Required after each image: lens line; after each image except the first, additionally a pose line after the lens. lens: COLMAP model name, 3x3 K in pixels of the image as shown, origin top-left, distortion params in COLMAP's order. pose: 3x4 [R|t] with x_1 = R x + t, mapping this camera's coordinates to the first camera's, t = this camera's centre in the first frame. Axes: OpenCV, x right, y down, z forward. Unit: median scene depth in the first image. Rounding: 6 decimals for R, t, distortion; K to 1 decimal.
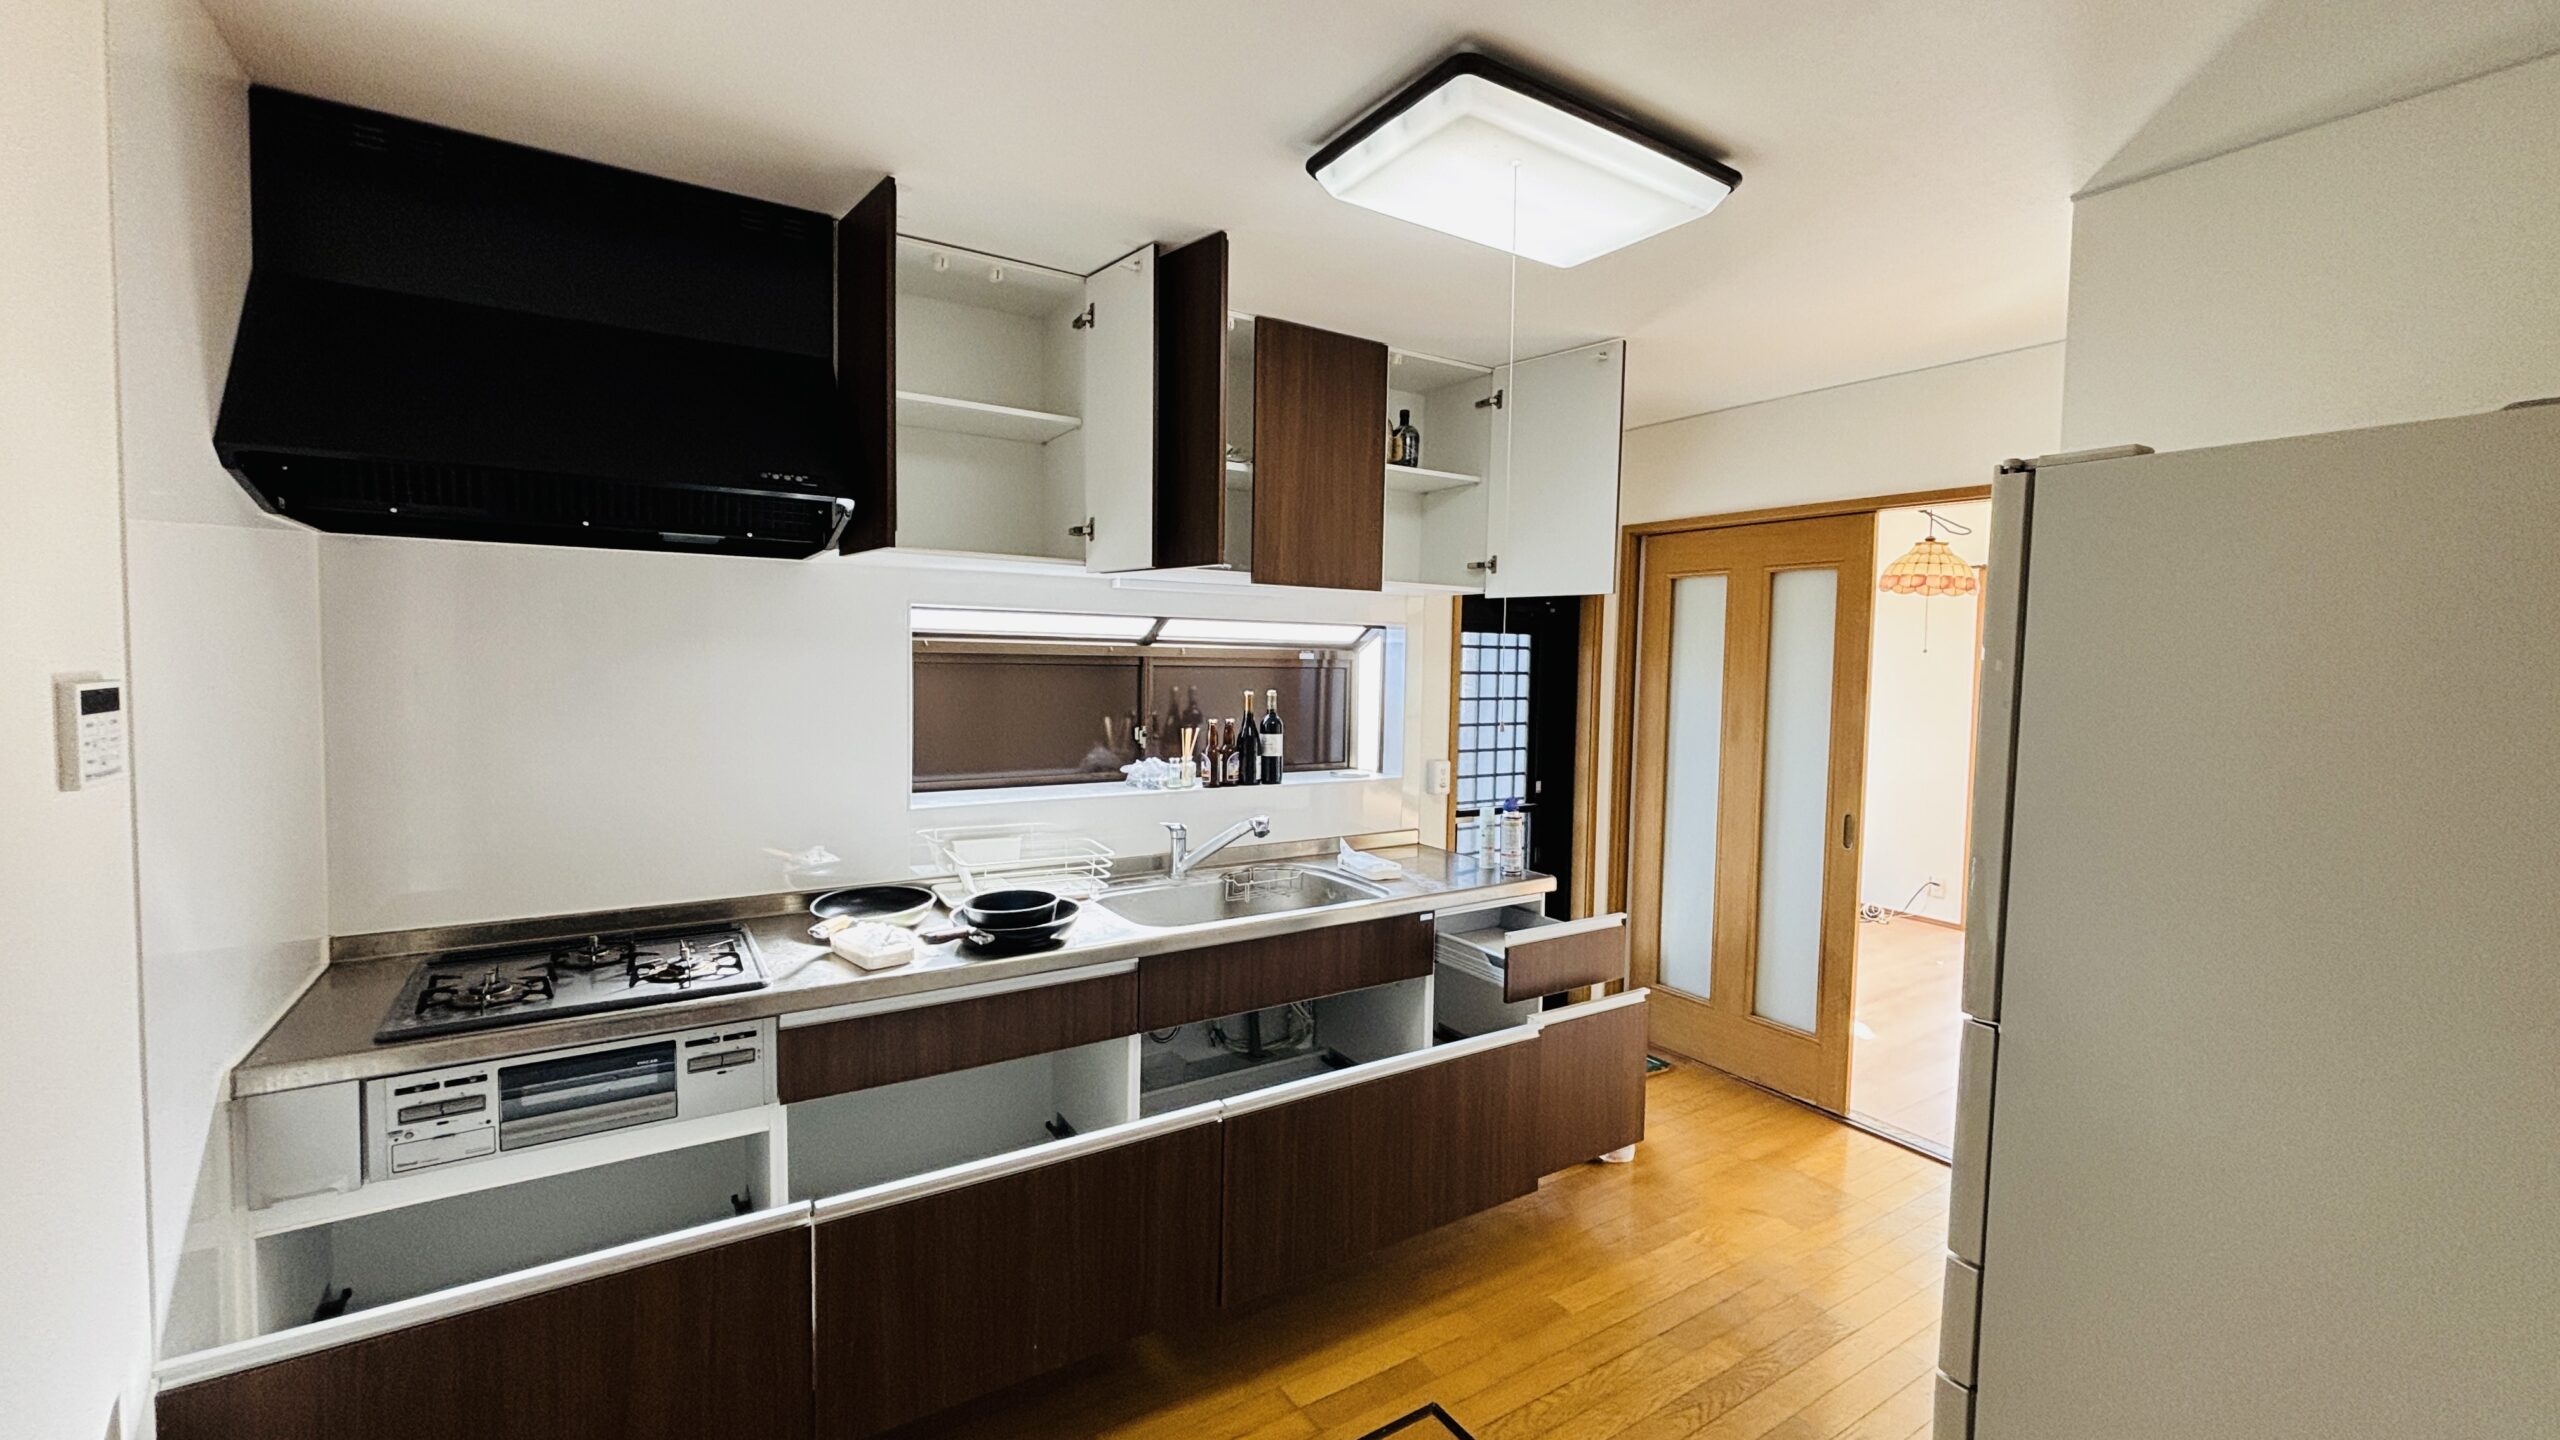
lens RADIAL K [[1030.1, 0, 1280.4], [0, 1030.1, 709.9], [0, 0, 1]] dist [-0.001104, -0.000634]
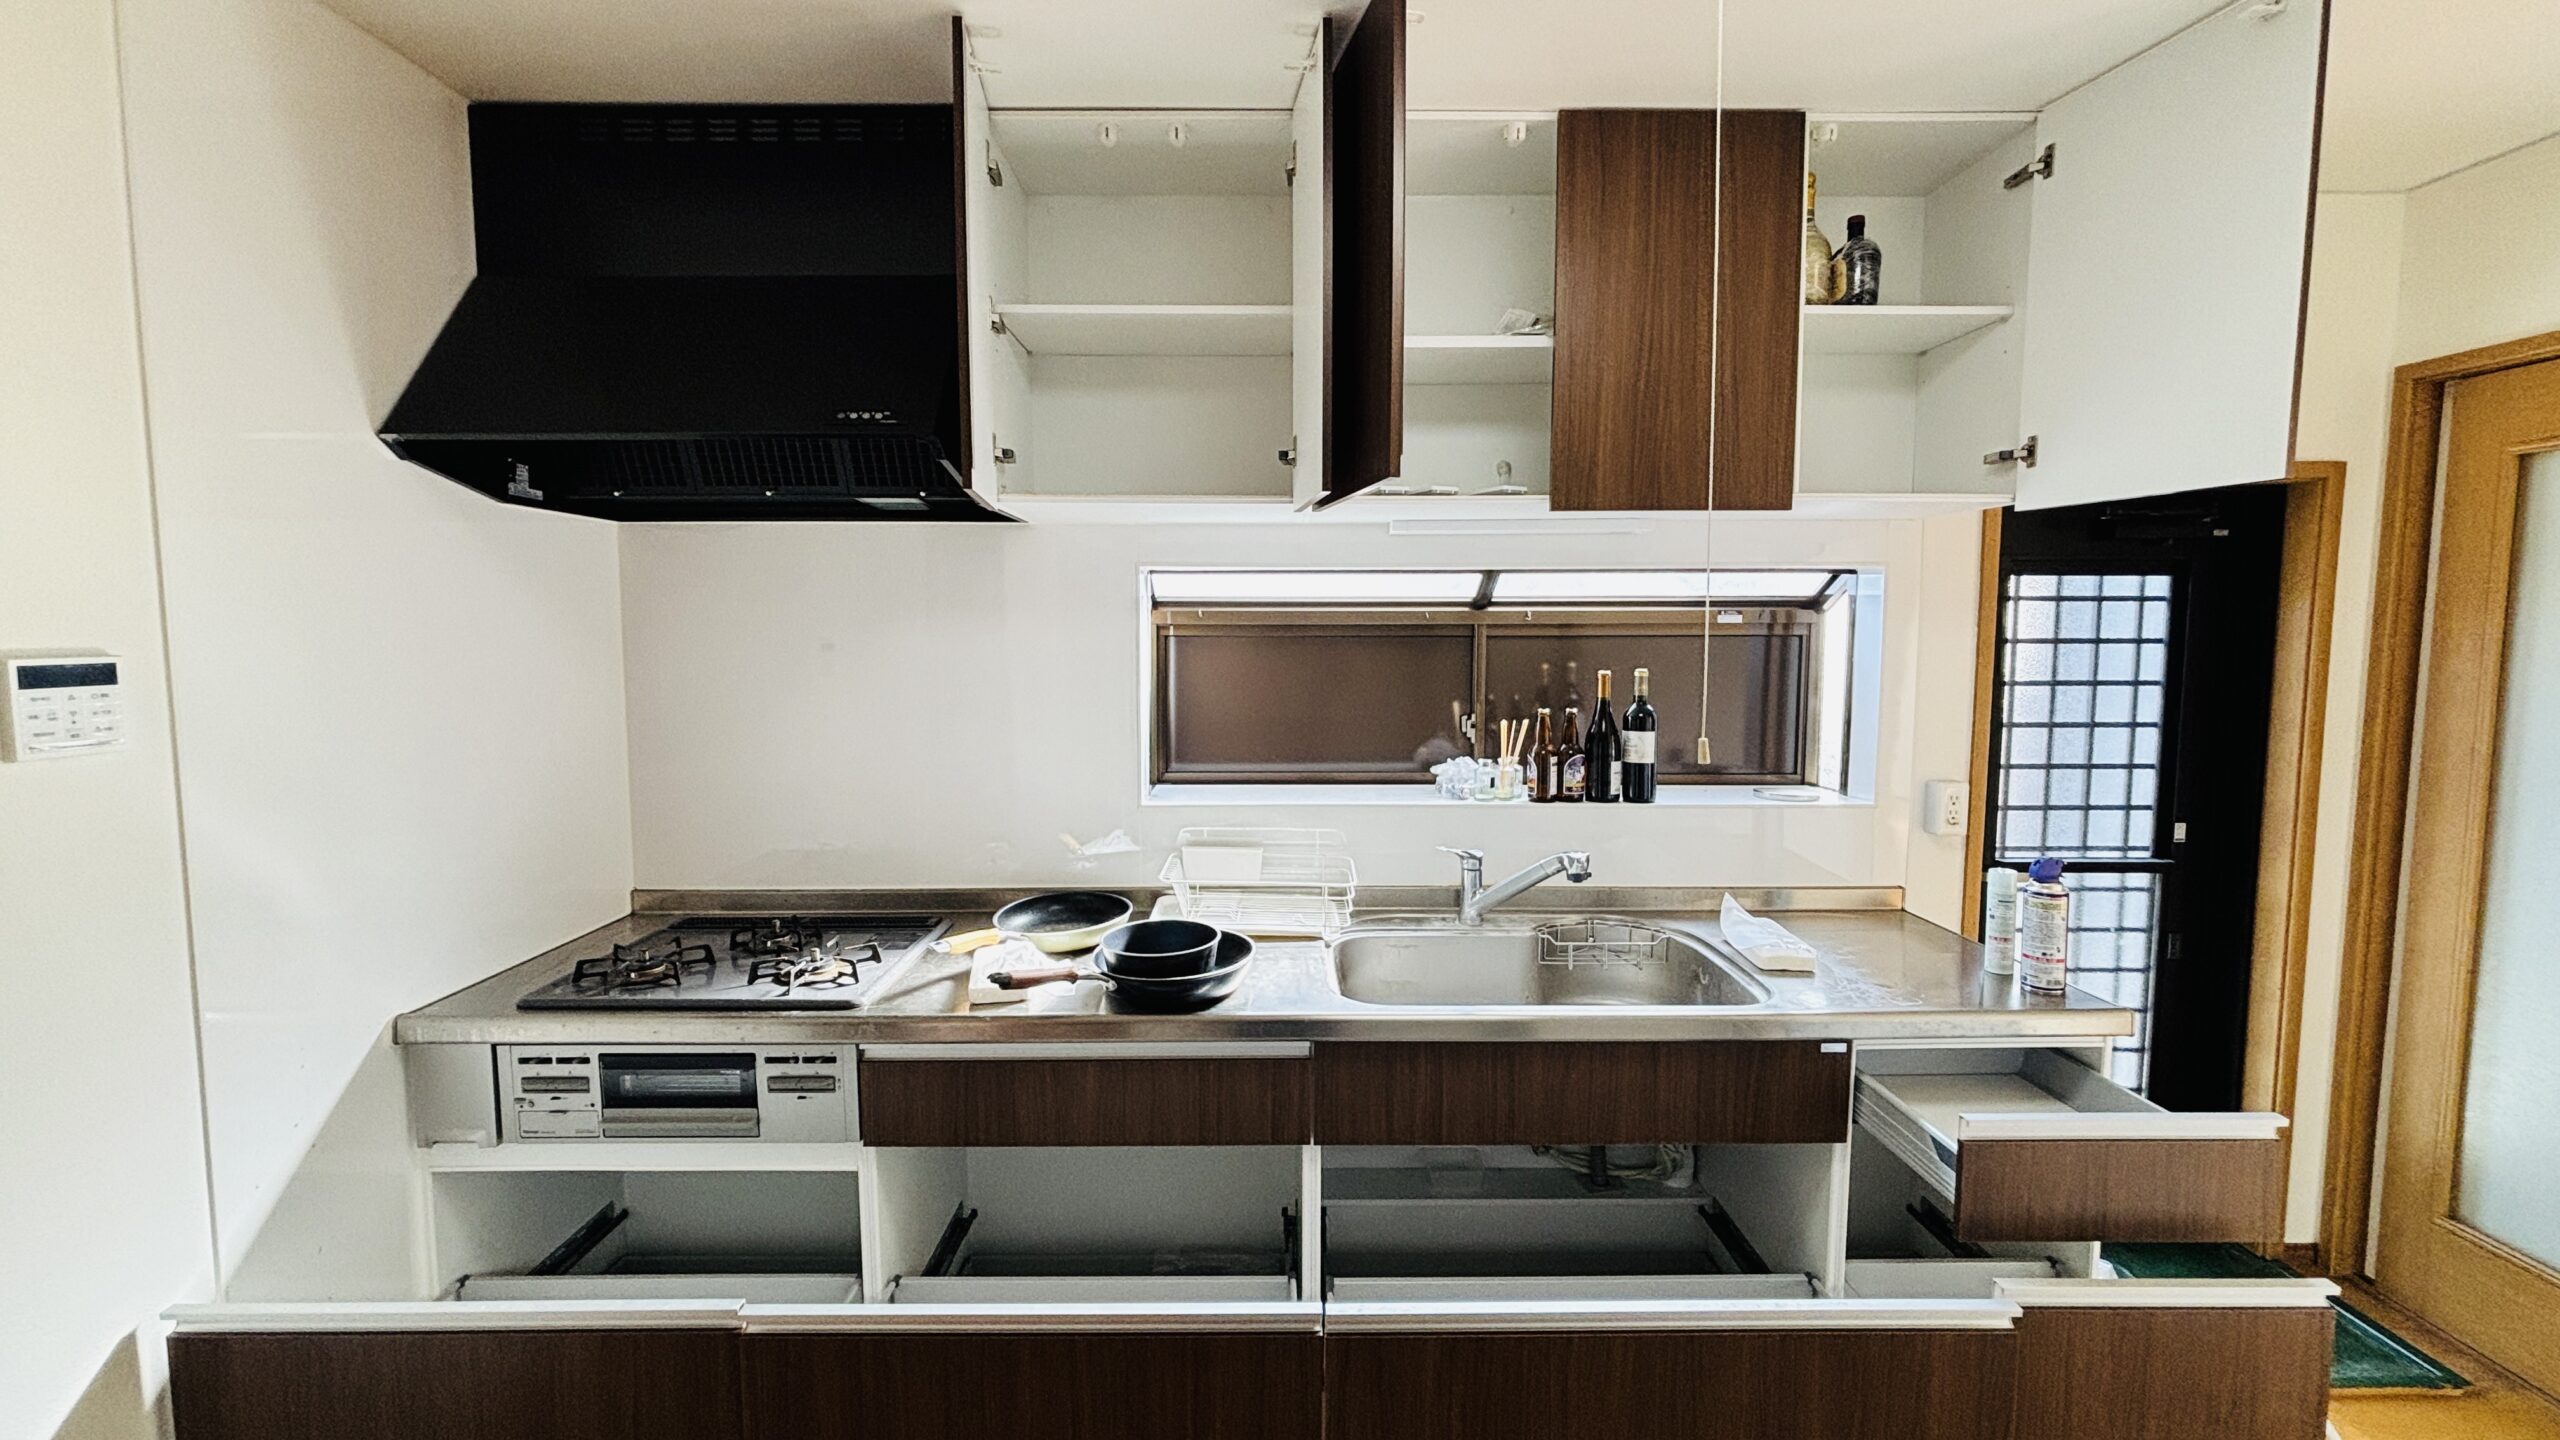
lens RADIAL K [[1030.1, 0, 1280.4], [0, 1030.1, 709.9], [0, 0, 1]] dist [-0.001104, -0.000634]
pose [[0.844728, 0.023322, -0.534688, 0.168417], [-0.012035, 0.999625, 0.024588, -0.005417], [0.535061, -0.014335, 0.844692, 0.291972]]
